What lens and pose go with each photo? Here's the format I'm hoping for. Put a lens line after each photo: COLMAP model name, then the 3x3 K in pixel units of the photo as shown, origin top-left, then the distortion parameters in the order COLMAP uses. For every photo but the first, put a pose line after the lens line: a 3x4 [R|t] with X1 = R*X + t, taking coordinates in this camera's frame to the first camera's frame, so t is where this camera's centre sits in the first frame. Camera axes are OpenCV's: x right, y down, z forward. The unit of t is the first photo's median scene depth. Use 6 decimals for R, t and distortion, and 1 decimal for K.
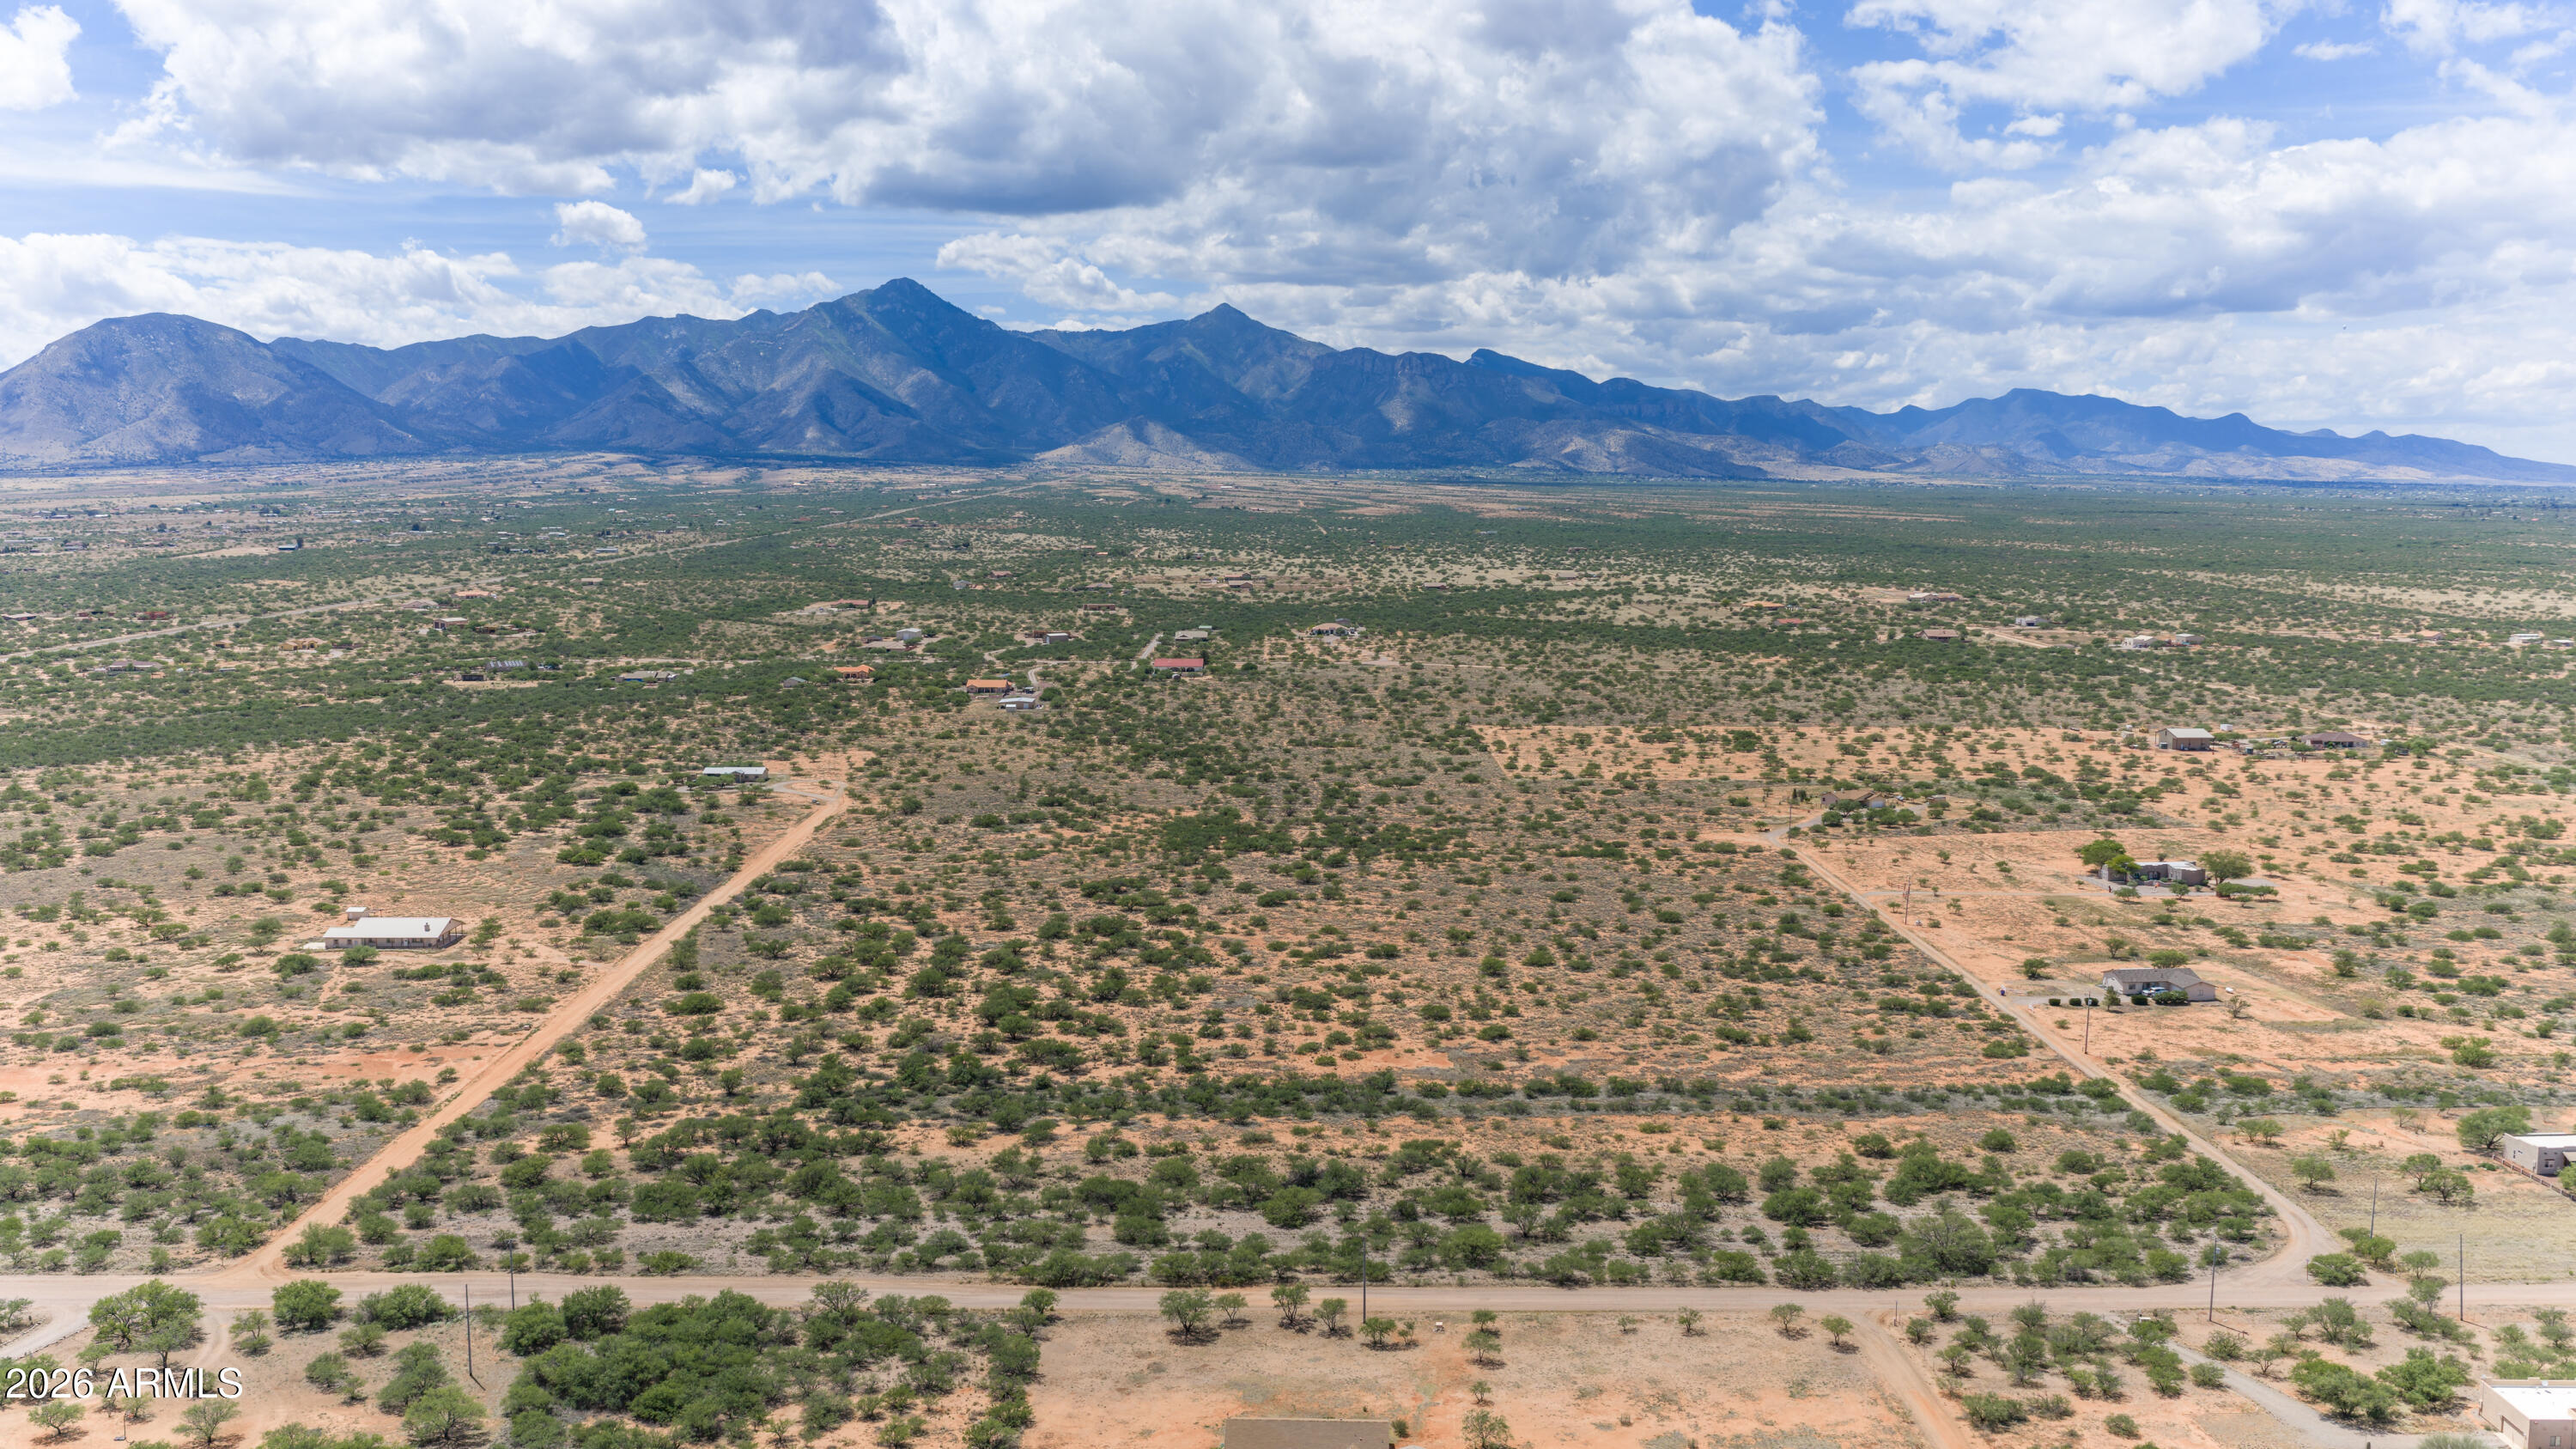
lens RADIAL K [[2137.5, 0, 1288.0], [0, 2137.5, 724.5], [0, 0, 1]] dist [0.008924, -0.020507]
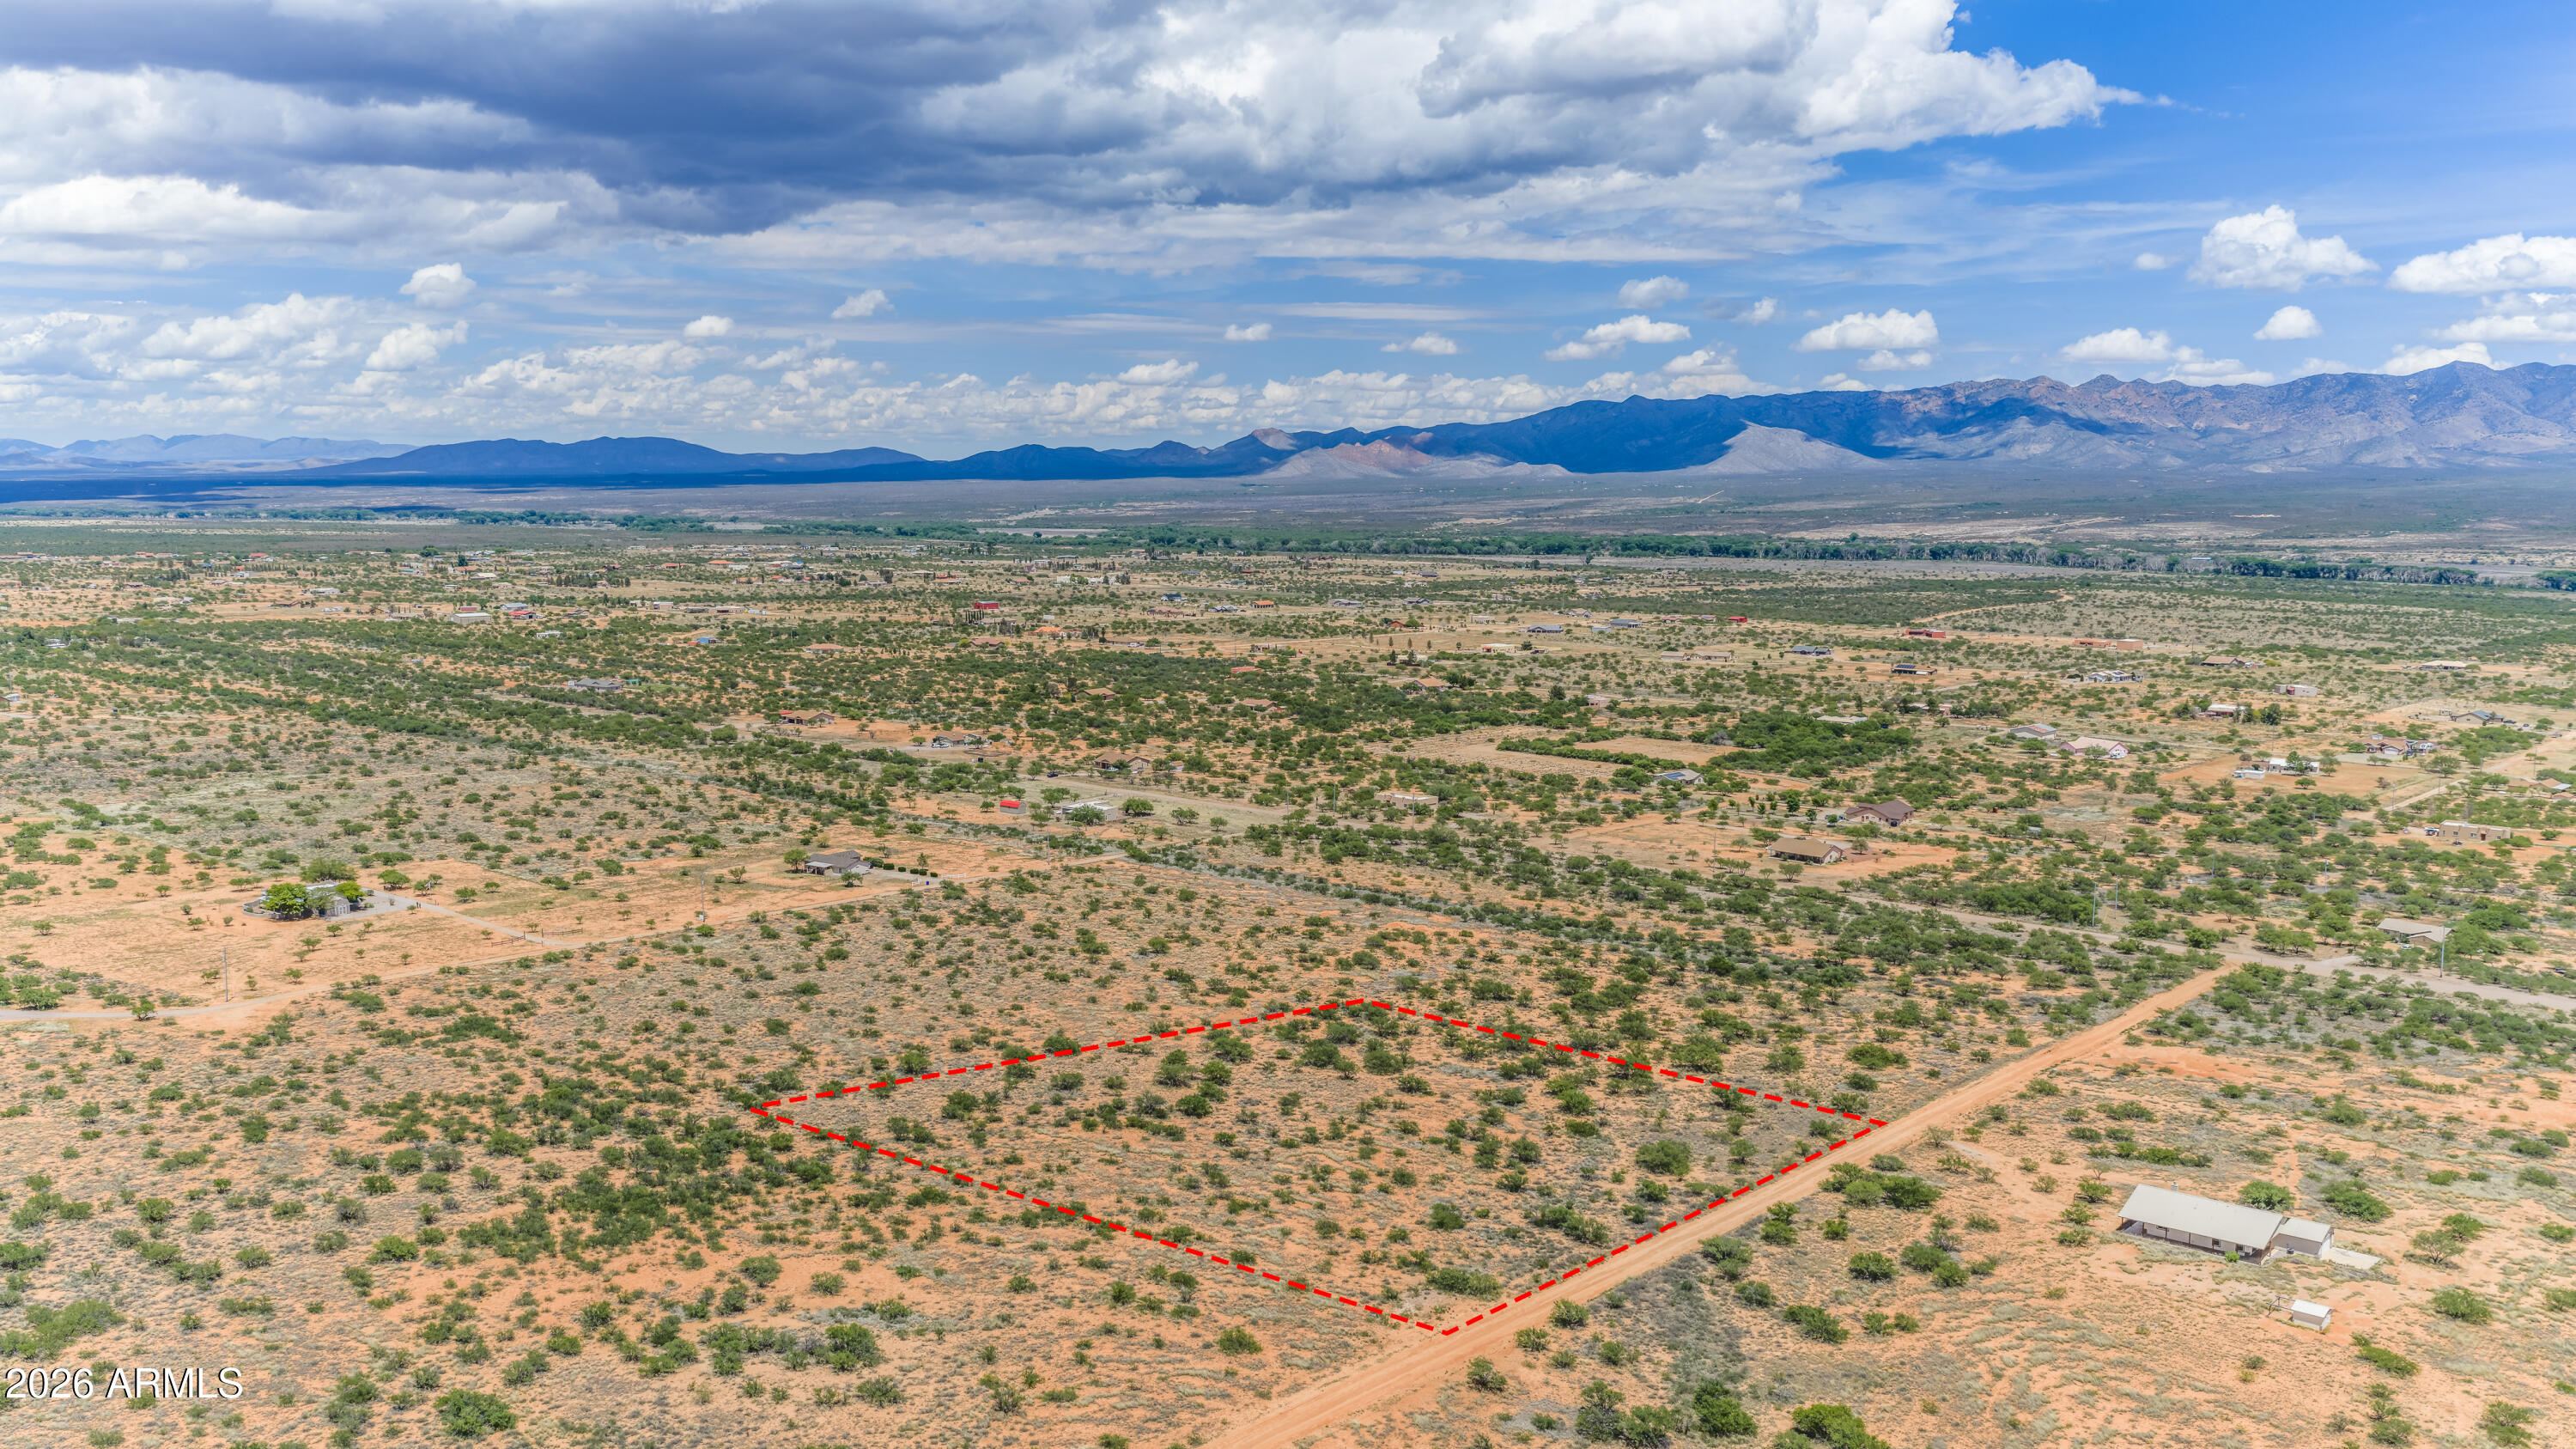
lens RADIAL K [[2137.5, 0, 1288.0], [0, 2137.5, 724.5], [0, 0, 1]] dist [0.008924, -0.020507]
pose [[-0.742385, -0.088995, 0.664037, -0.337053], [0.064778, 0.976960, 0.203355, -0.107847], [-0.666835, 0.193982, -0.719515, 0.879176]]
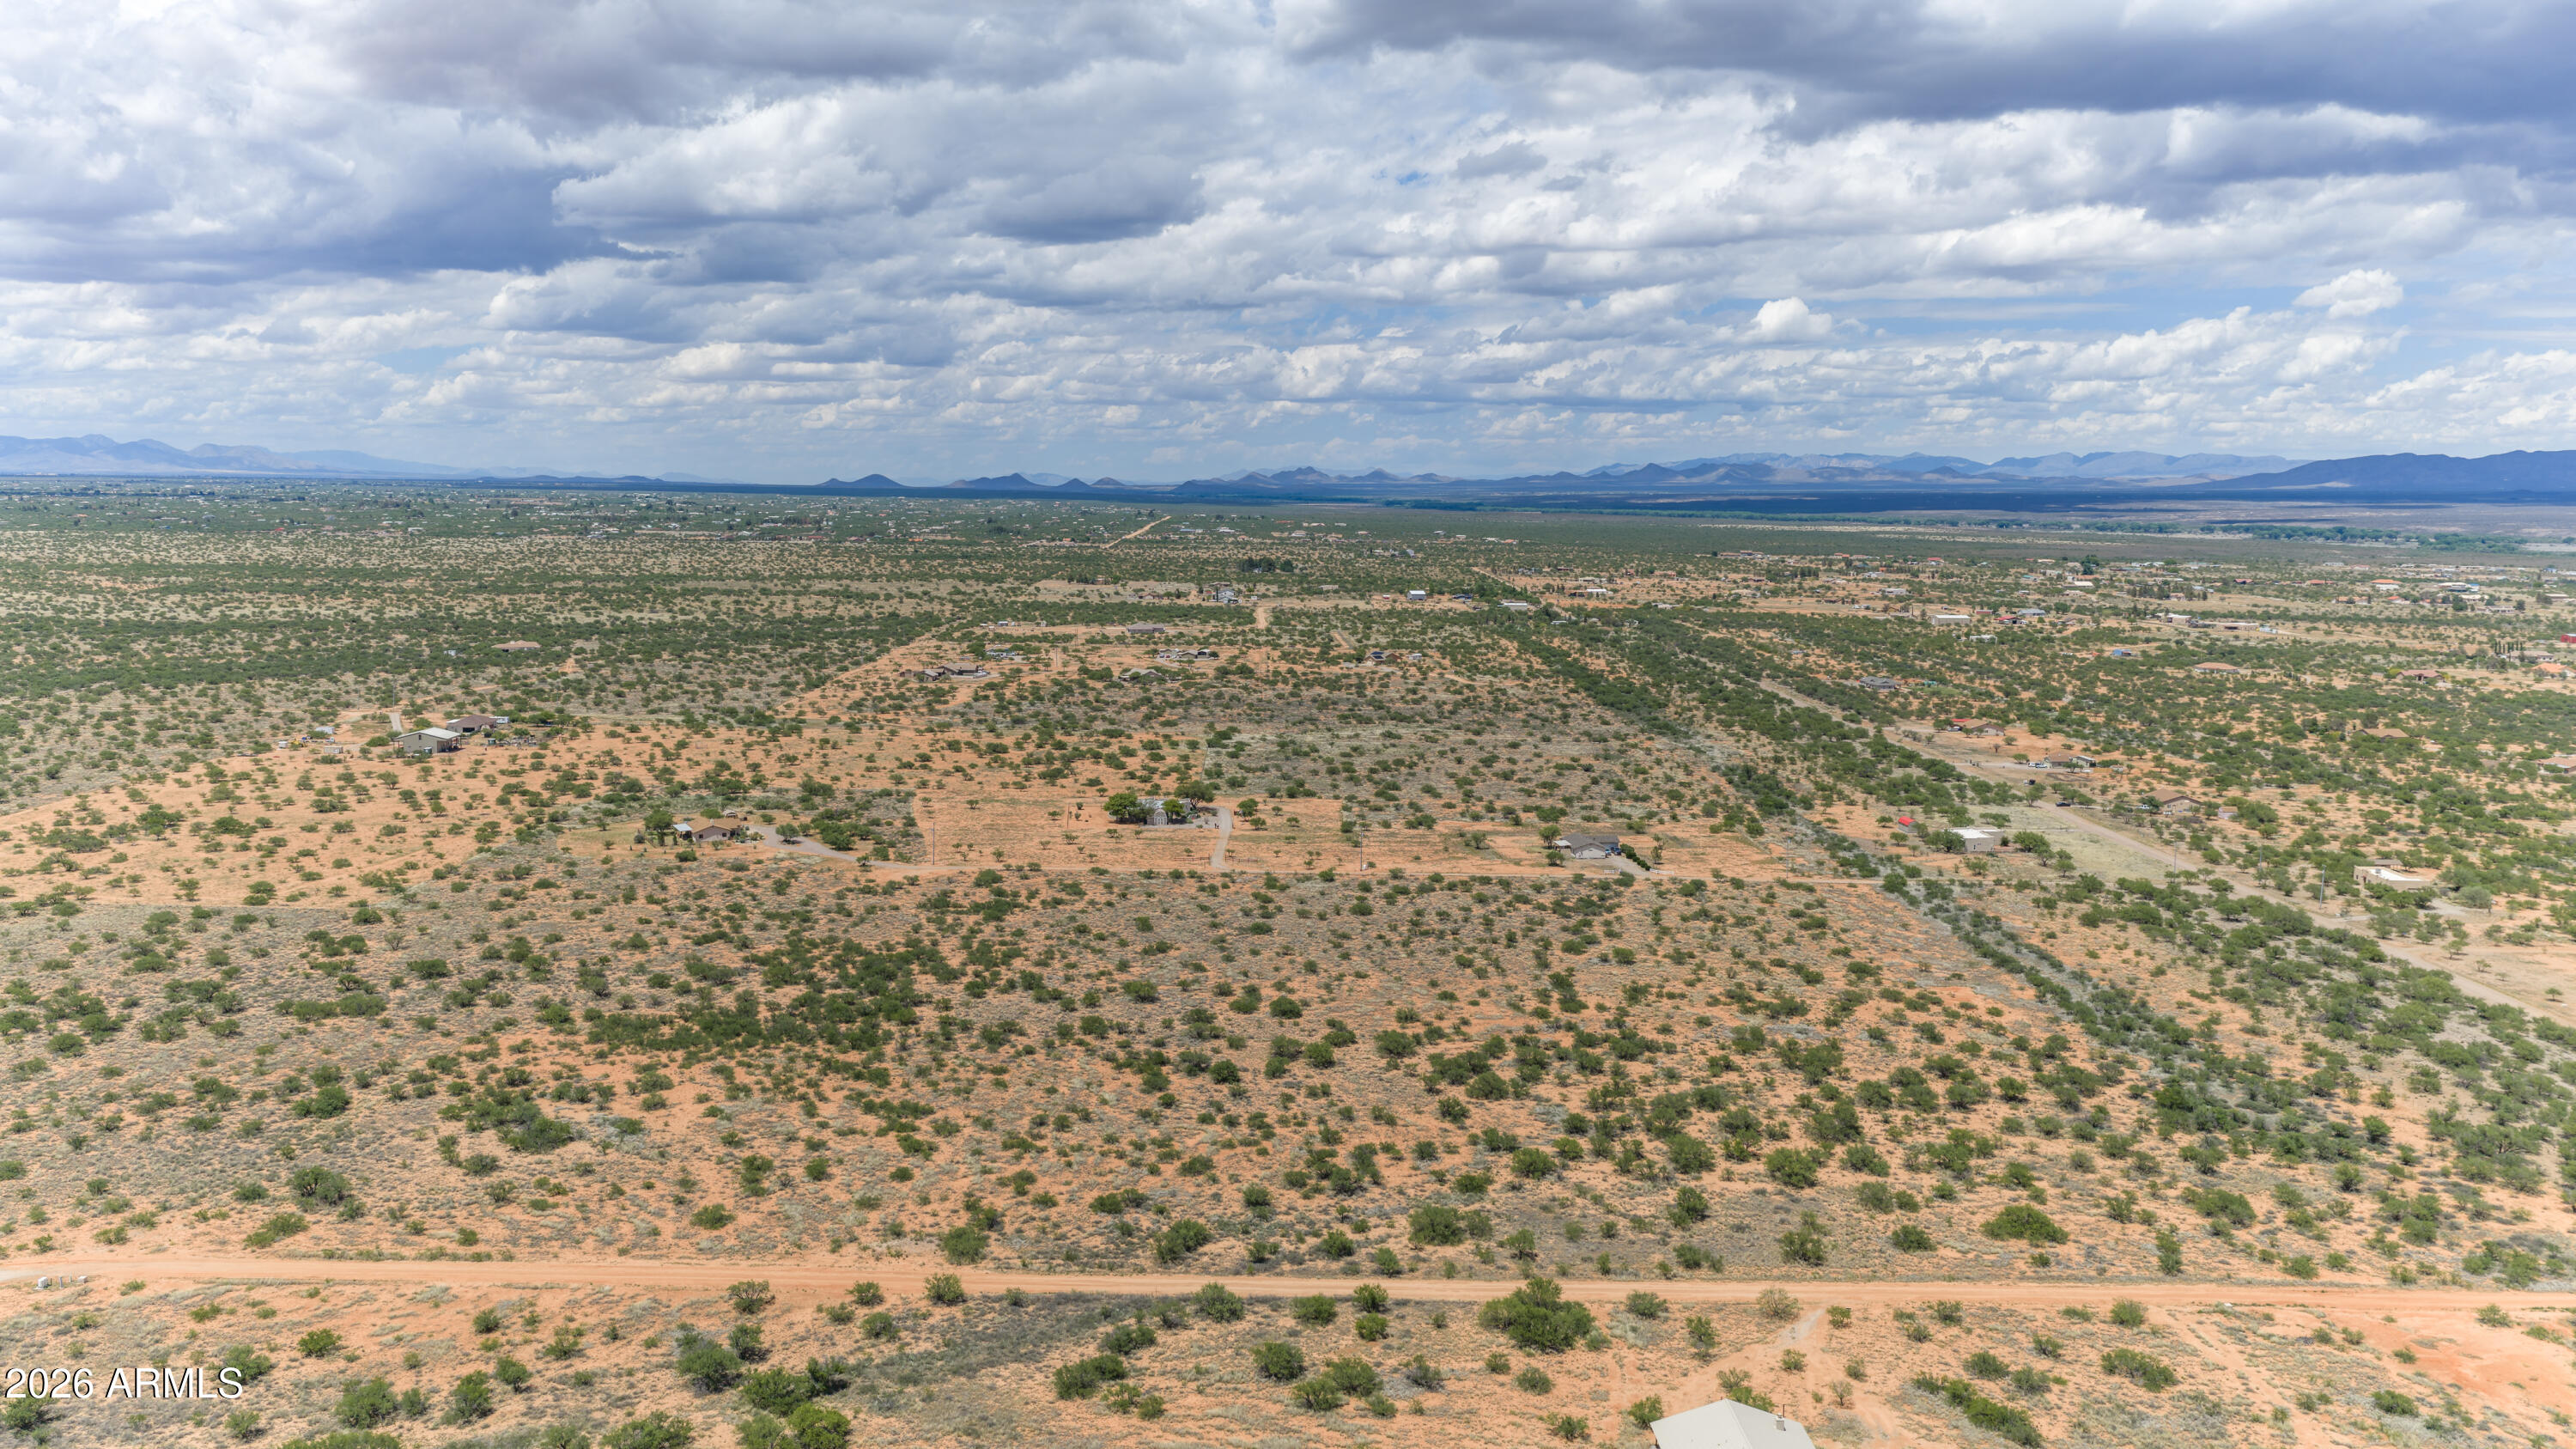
lens RADIAL K [[2137.5, 0, 1288.0], [0, 2137.5, 724.5], [0, 0, 1]] dist [0.008924, -0.020507]
pose [[0.000713, -0.122297, 0.992493, -0.459435], [0.104009, 0.987120, 0.121560, -0.069006], [-0.994576, 0.103142, 0.013424, 0.584070]]
